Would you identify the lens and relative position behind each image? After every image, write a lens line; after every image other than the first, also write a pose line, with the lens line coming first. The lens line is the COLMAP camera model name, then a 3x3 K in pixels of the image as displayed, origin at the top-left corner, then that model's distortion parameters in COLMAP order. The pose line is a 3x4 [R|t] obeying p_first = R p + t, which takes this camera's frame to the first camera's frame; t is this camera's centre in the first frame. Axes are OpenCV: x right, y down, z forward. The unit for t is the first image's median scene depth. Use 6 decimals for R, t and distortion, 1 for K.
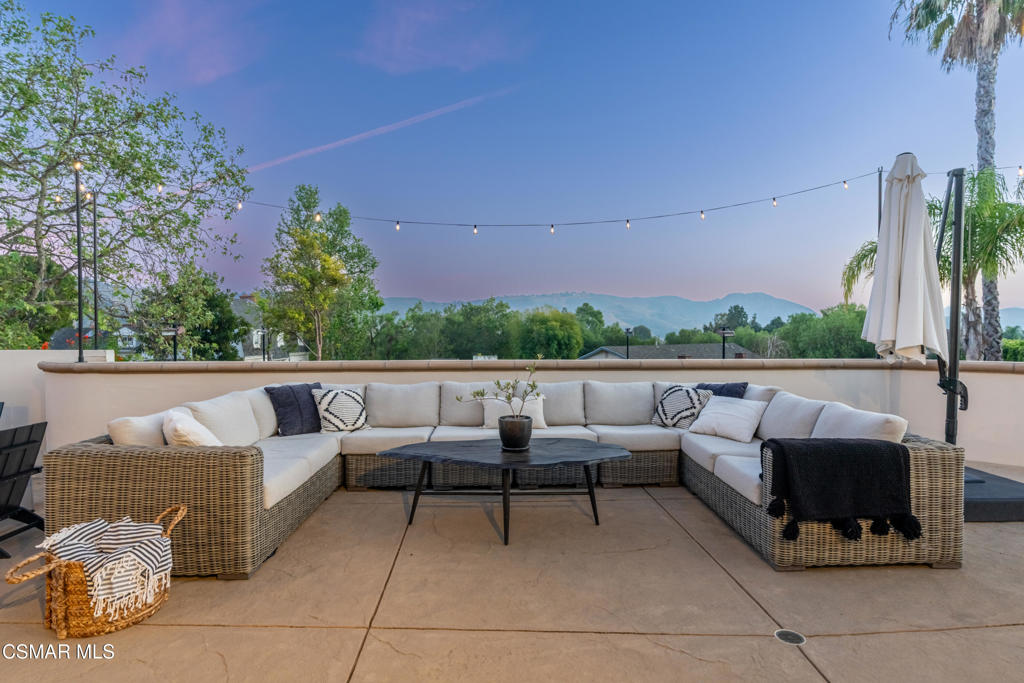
lens RADIAL K [[536.1, 0, 513.4], [0, 536.1, 344.2], [0, 0, 1]] dist [-0.005236, 0.000059]
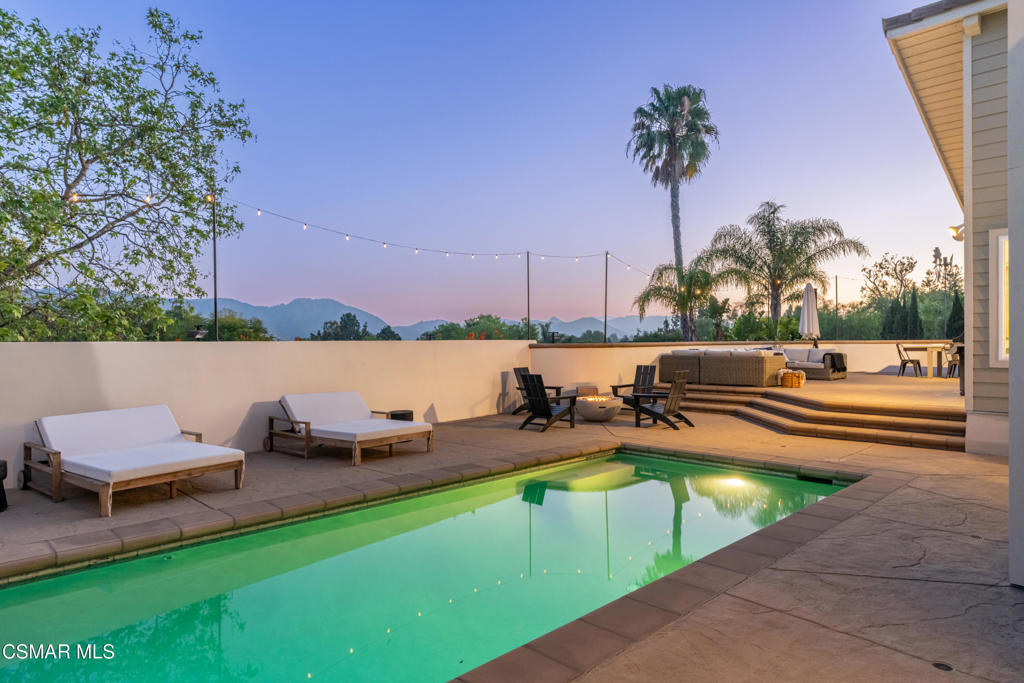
lens RADIAL K [[639.4, 0, 509.3], [0, 639.4, 344.1], [0, 0, 1]] dist [0.002180, 0.003036]
pose [[0.747994, -0.006353, 0.663675, -2.804986], [0.020200, 0.999709, -0.013197, 0.063473], [-0.663398, 0.023277, 0.747905, -0.700663]]
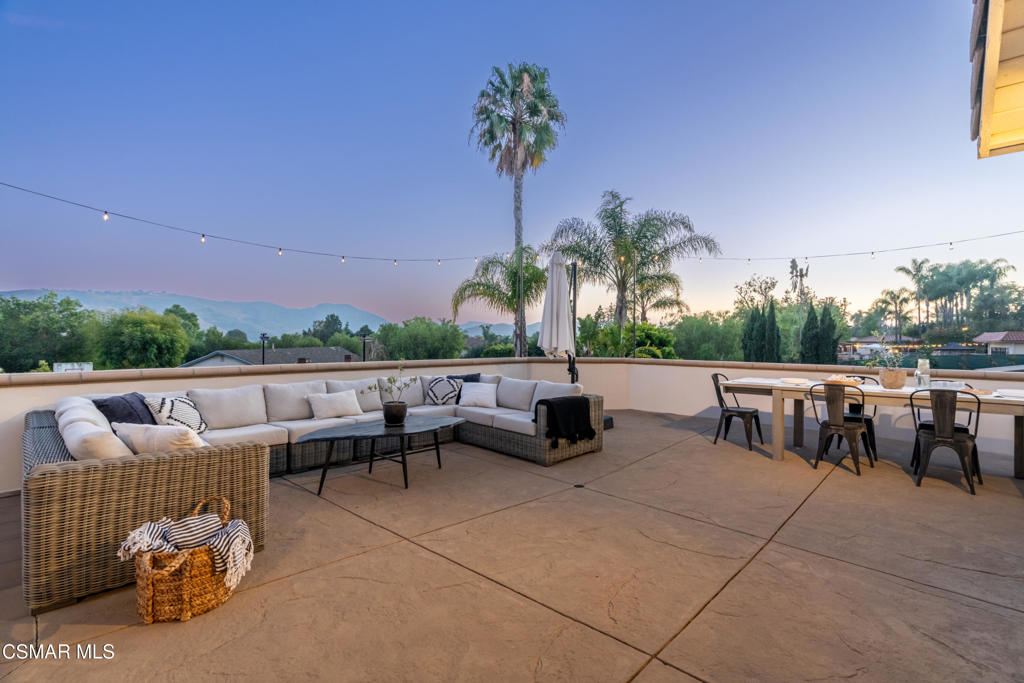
lens RADIAL K [[468.9, 0, 511.5], [0, 468.9, 341.5], [0, 0, 1]] dist [-0.010389, 0.000210]
pose [[0.715180, 0.005219, 0.698921, -0.415989], [0.003572, 0.999932, -0.011121, -0.007029], [-0.698931, 0.010450, 0.715113, -0.070595]]
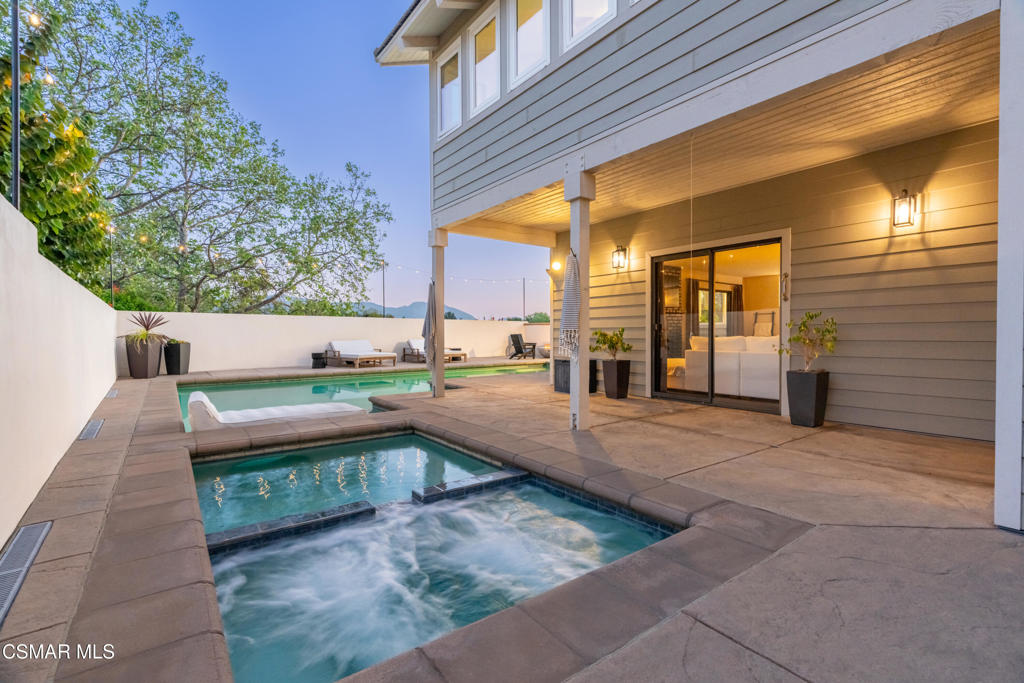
lens RADIAL K [[468.9, 0, 511.1], [0, 468.9, 341.3], [0, 0, 1]] dist [-0.010389, 0.000210]
pose [[0.820550, -0.009025, 0.571503, -3.358538], [0.012128, 0.999925, -0.001623, 0.190837], [-0.571446, 0.008263, 0.820598, -1.992015]]
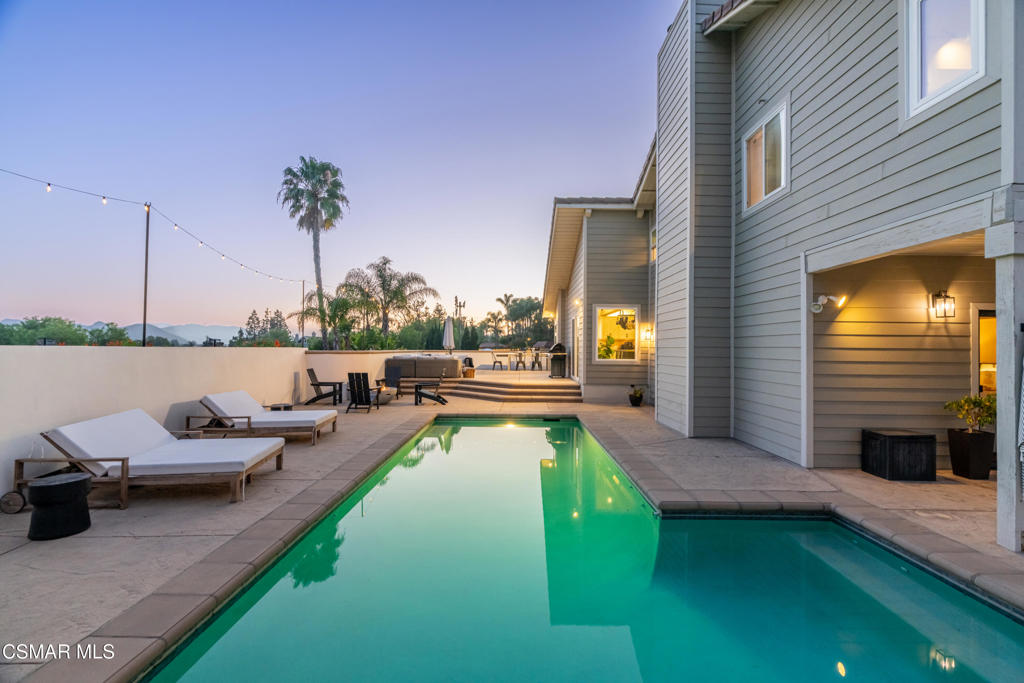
lens RADIAL K [[468.9, 0, 521.1], [0, 468.9, 347.1], [0, 0, 1]] dist [-0.010389, 0.000210]
pose [[0.034780, 0.006249, 0.999375, -3.473590], [0.012291, 0.999902, -0.006680, 0.041645], [-0.999319, 0.012516, 0.034700, -0.027044]]
